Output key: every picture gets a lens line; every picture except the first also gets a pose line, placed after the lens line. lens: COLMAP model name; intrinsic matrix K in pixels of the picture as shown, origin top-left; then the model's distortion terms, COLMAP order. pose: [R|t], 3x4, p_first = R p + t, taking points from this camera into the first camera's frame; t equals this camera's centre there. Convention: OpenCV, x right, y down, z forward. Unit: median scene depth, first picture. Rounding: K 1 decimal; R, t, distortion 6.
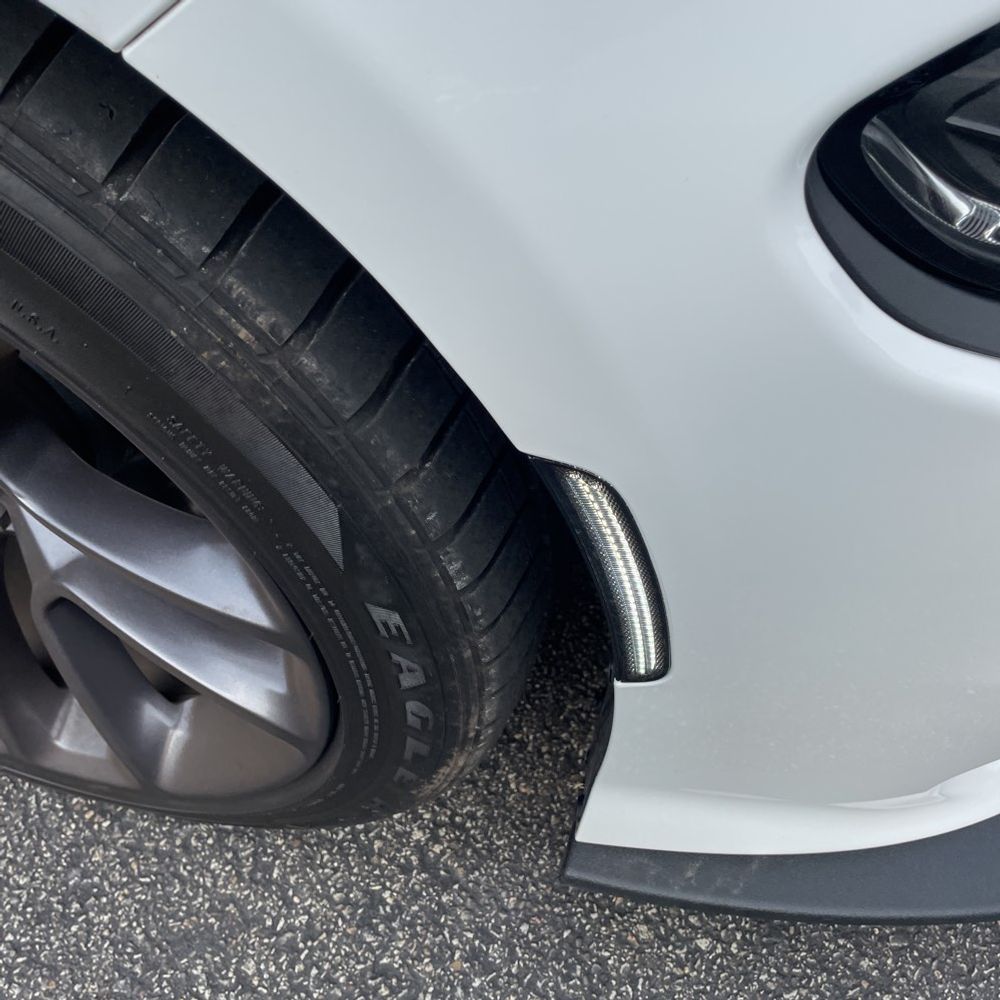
lens RADIAL K [[1038.9, 0, 490.5], [0, 1038.9, 504.0], [0, 0, 1]] dist [0.031667, 0.000000]
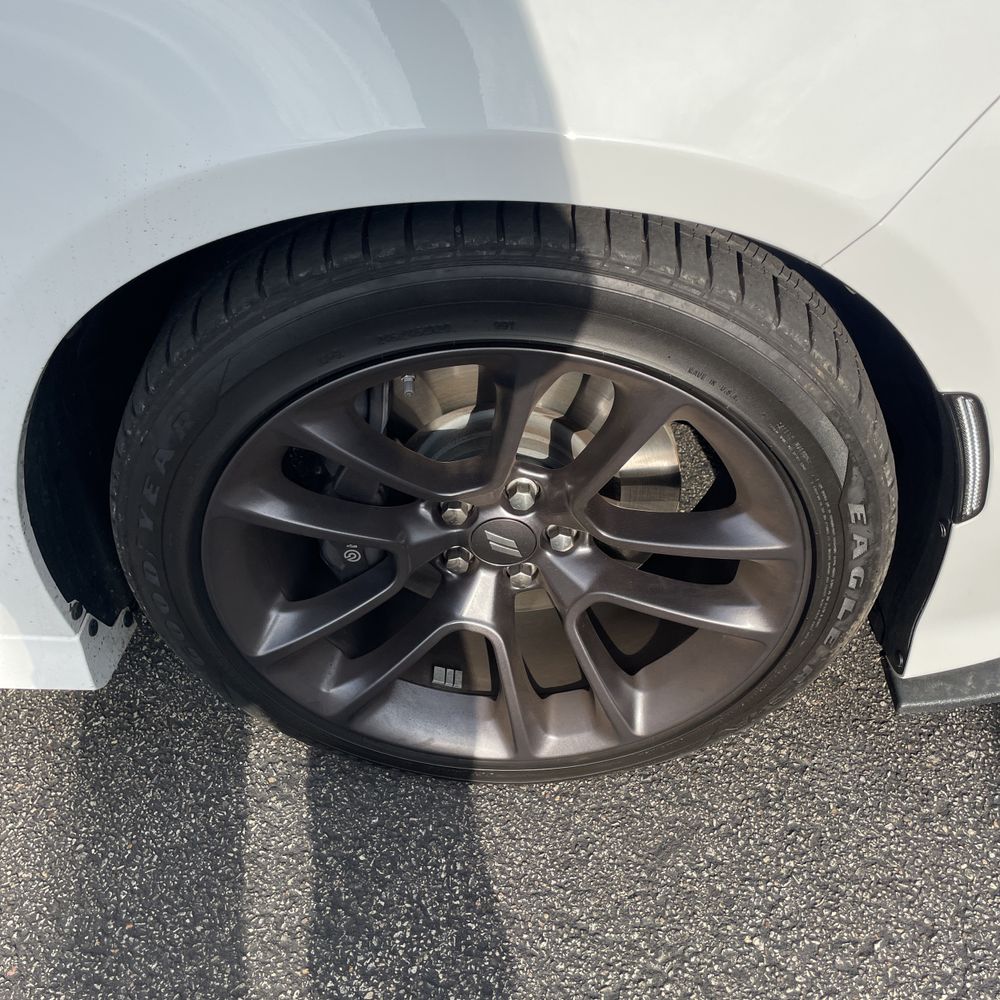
lens RADIAL K [[1028.6, 0, 505.5], [0, 1028.6, 493.9], [0, 0, 1]] dist [0.038477, 0.000000]
pose [[0.952726, -0.267902, 0.143326, -0.567783], [0.289761, 0.943049, -0.163391, 0.115536], [-0.091391, 0.197197, 0.976095, -0.495356]]
